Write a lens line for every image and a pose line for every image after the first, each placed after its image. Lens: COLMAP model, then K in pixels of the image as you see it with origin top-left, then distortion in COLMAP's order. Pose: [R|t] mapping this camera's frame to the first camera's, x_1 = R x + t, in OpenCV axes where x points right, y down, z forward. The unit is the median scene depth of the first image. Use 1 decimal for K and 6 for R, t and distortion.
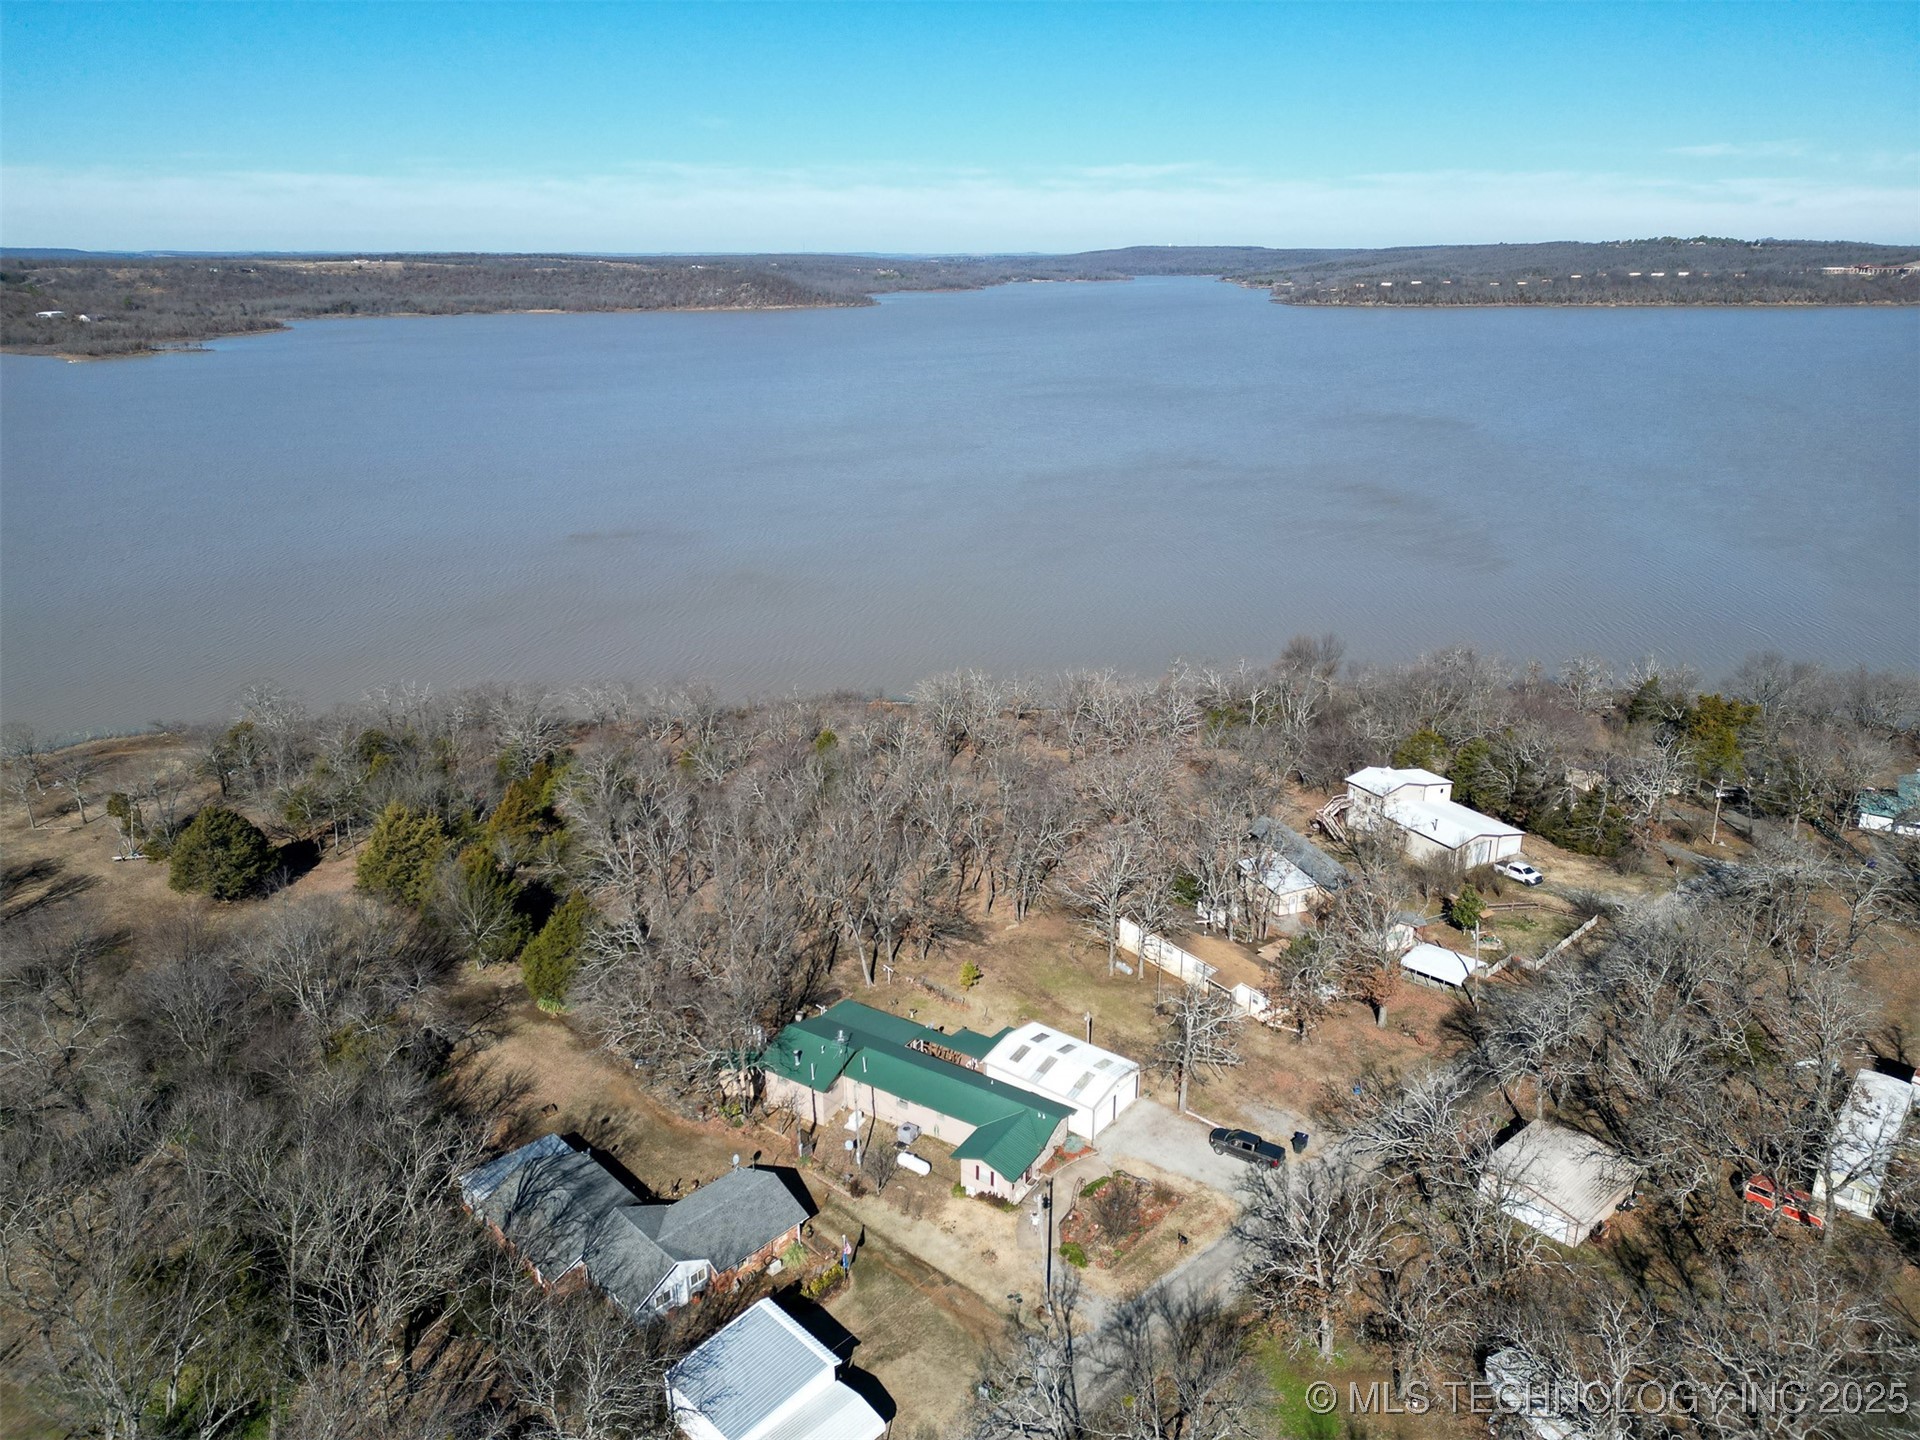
lens RADIAL K [[1335.7, 0, 960.0], [0, 1335.7, 720.0], [0, 0, 1]] dist [0.090898, -0.094022]
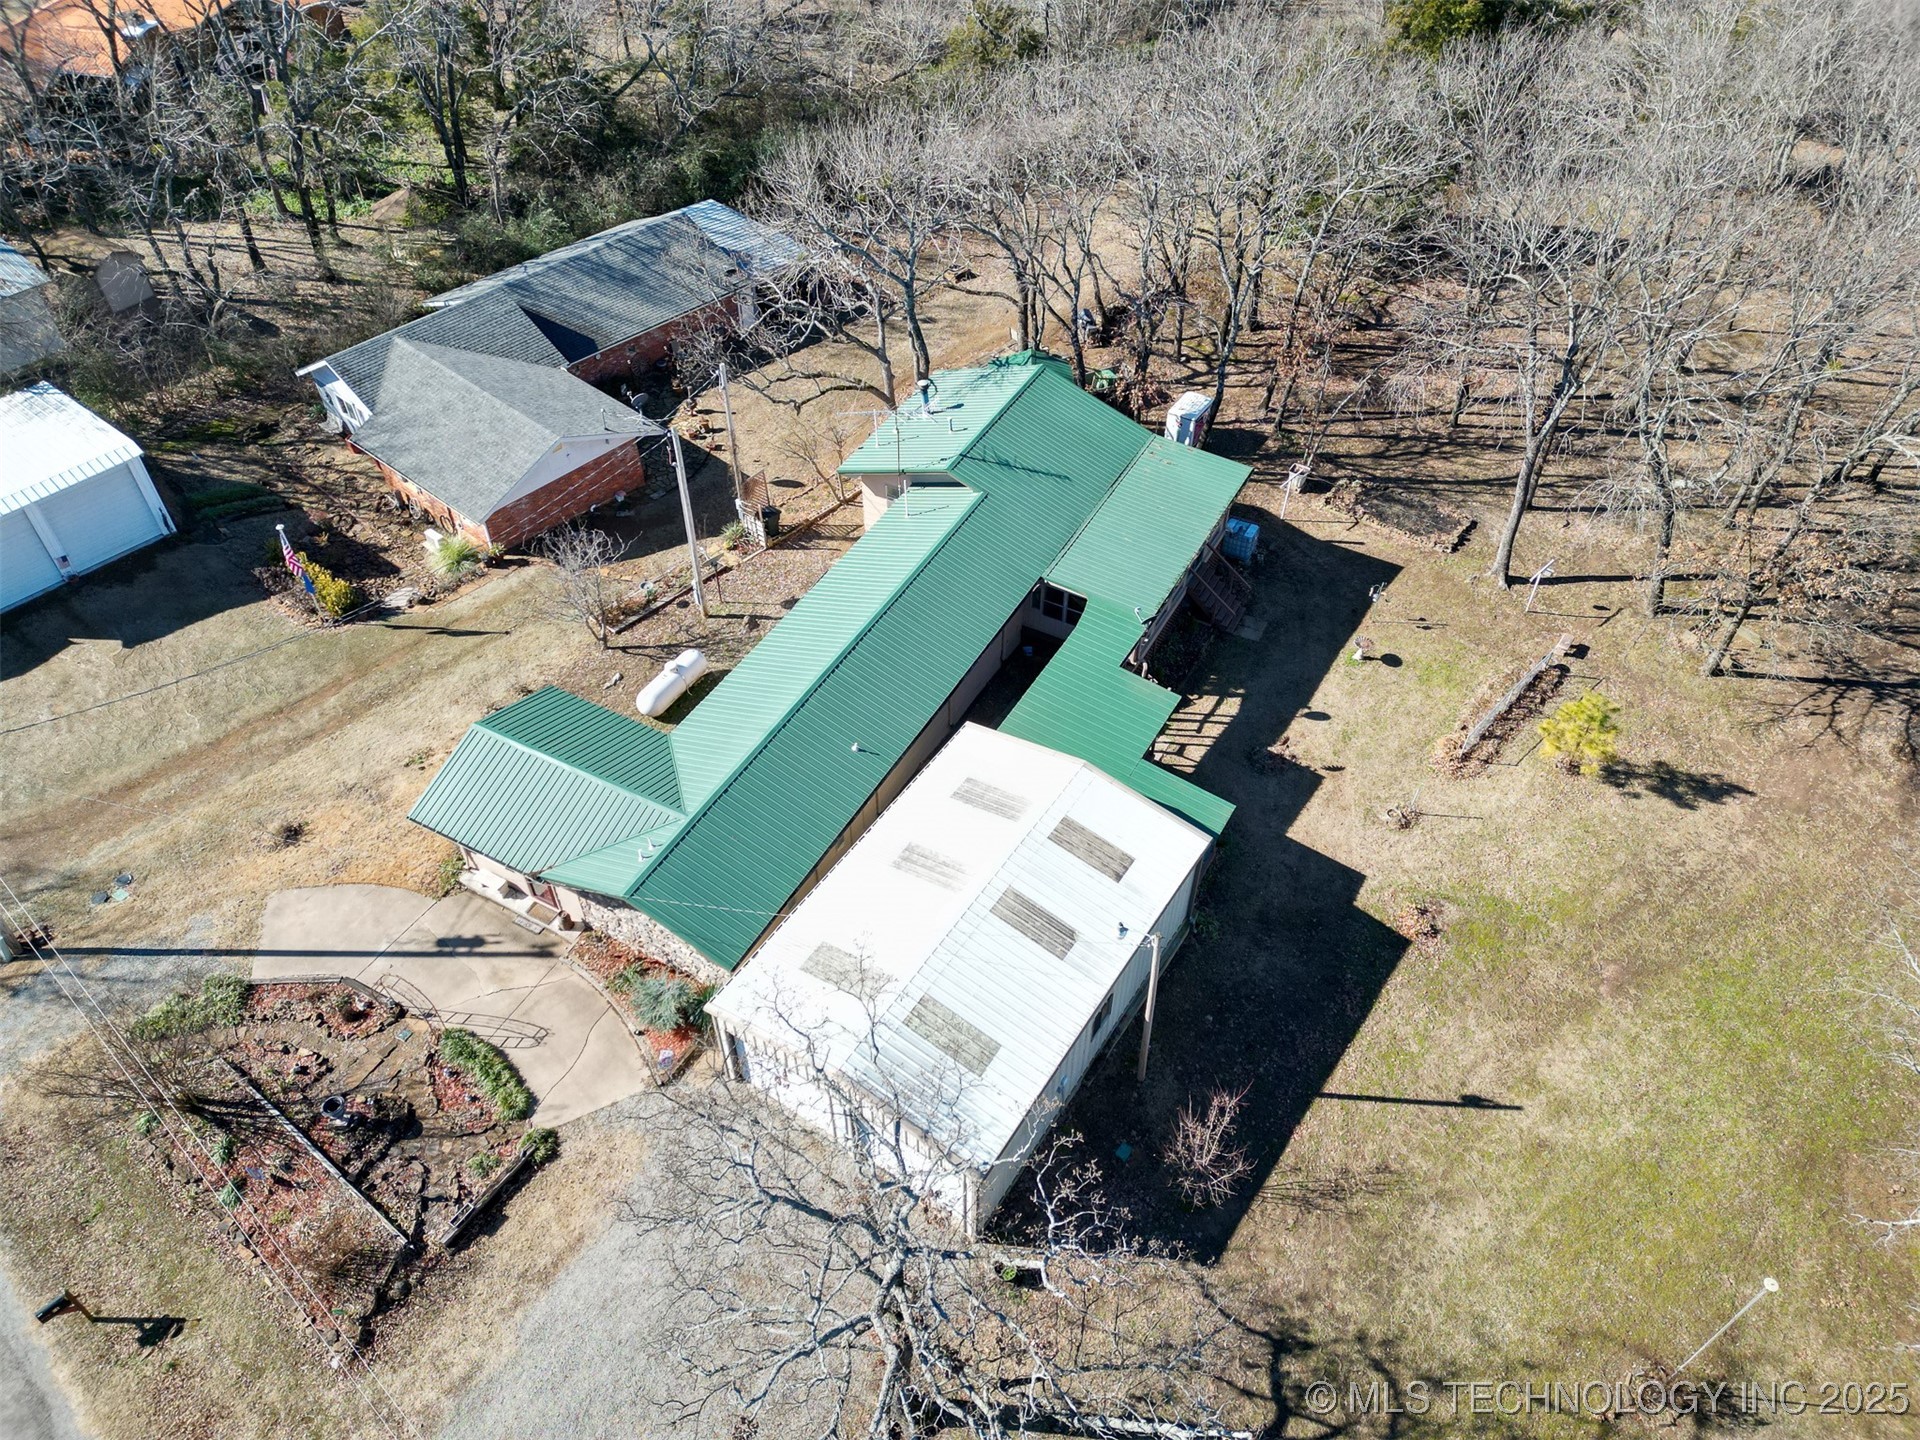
lens RADIAL K [[1335.7, 0, 960.0], [0, 1335.7, 720.0], [0, 0, 1]] dist [0.090898, -0.094022]
pose [[0.063340, 0.710526, -0.700814, 0.249692], [-0.324681, 0.678694, 0.658754, 0.036122], [0.943700, 0.185815, 0.273683, 0.909863]]
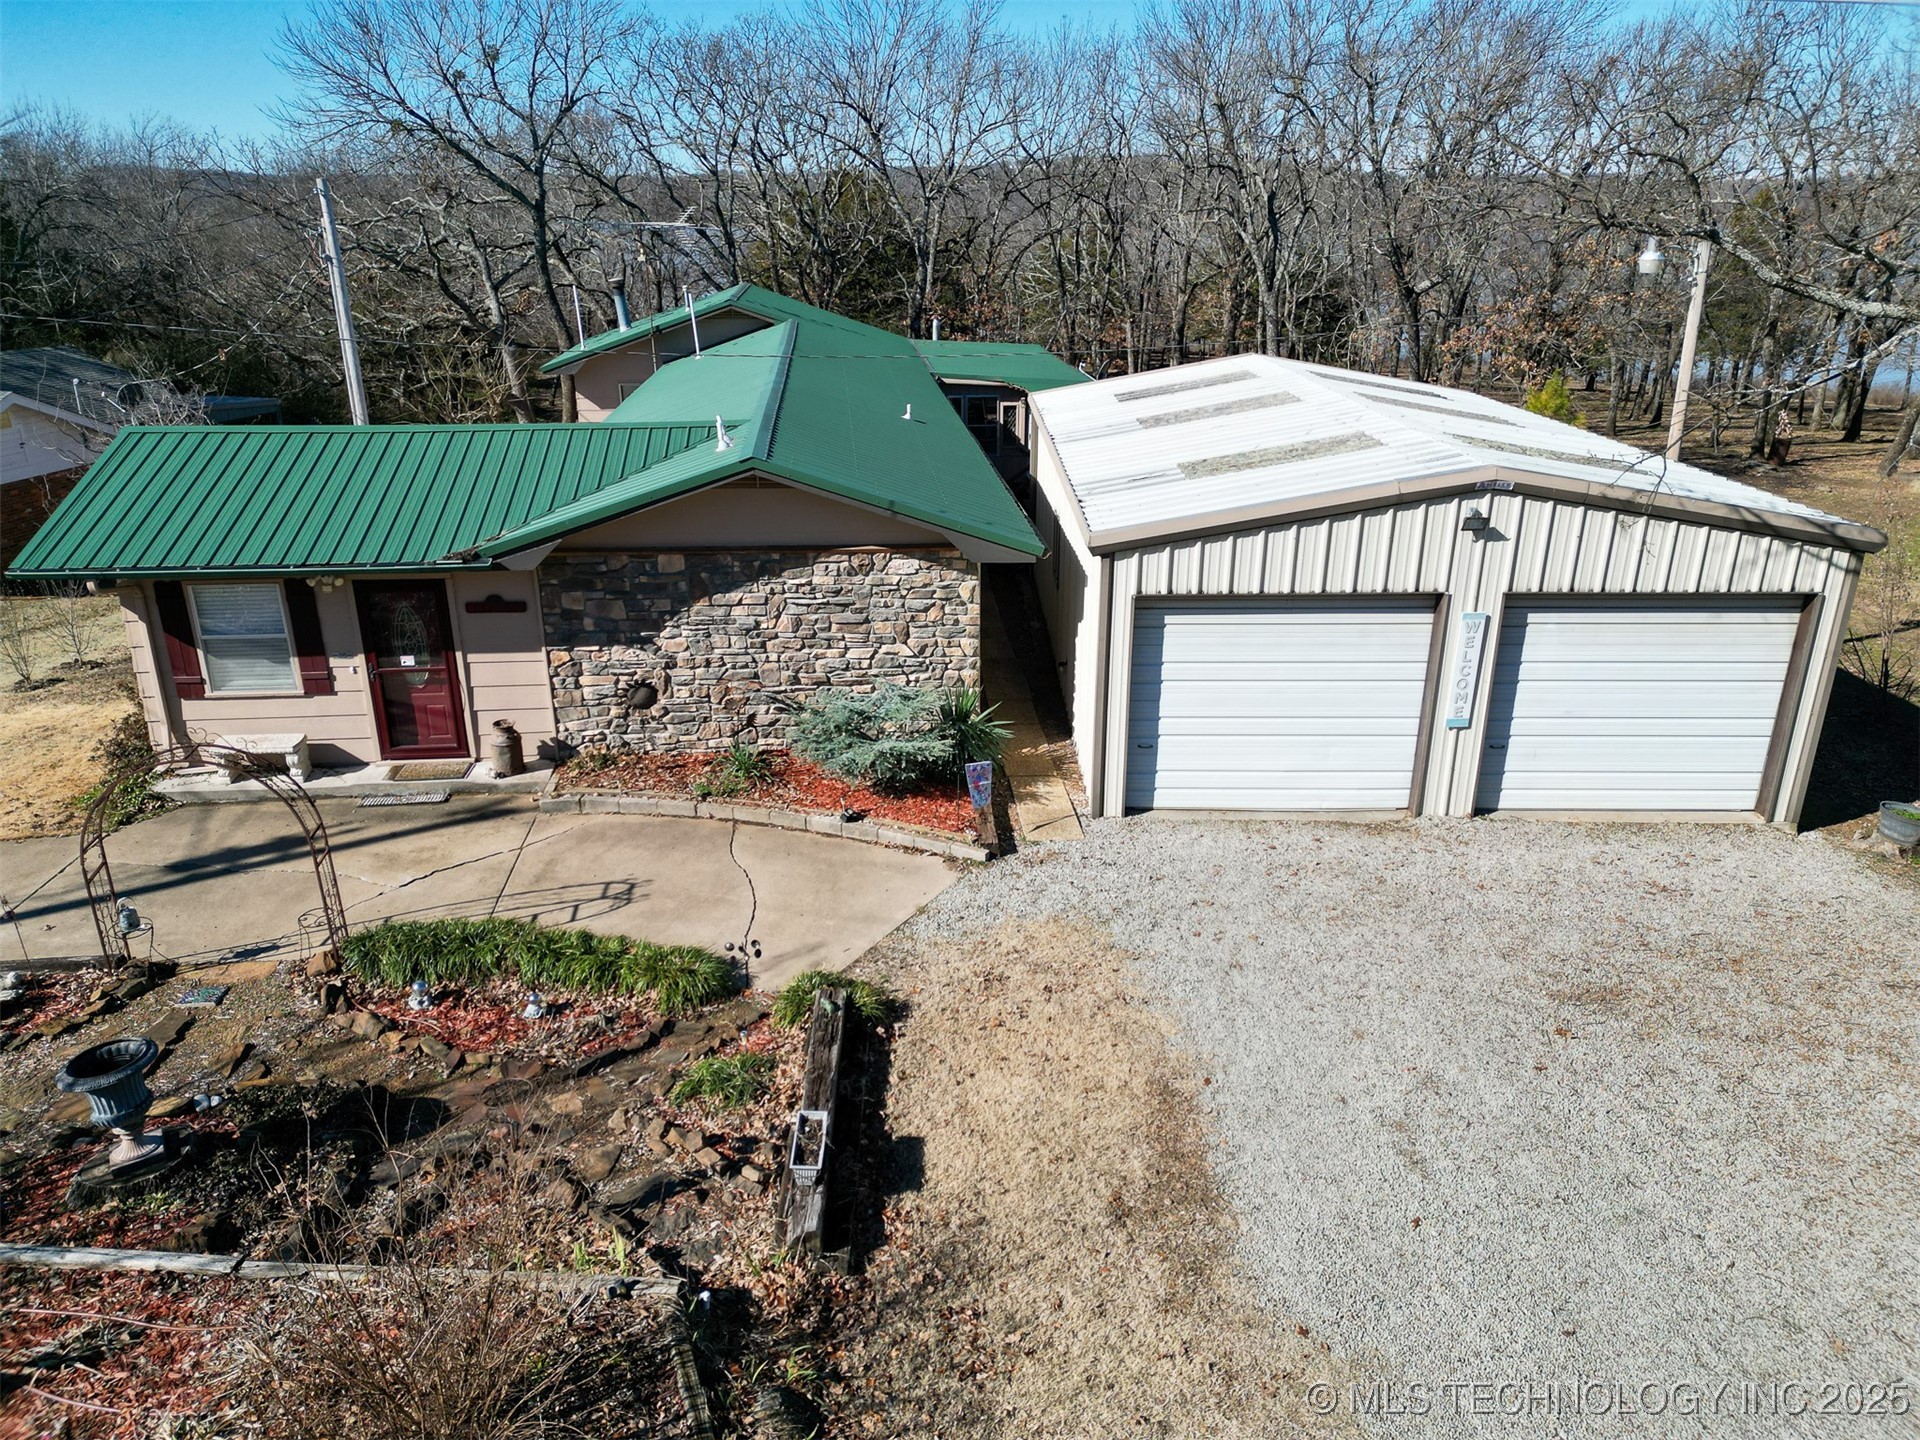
lens RADIAL K [[1335.7, 0, 960.0], [0, 1335.7, 720.0], [0, 0, 1]] dist [0.090898, -0.094022]
pose [[0.608652, 0.276611, -0.743660, 0.178769], [-0.255073, 0.955725, 0.146725, 0.274599], [0.751320, 0.100383, 0.652259, 0.864697]]
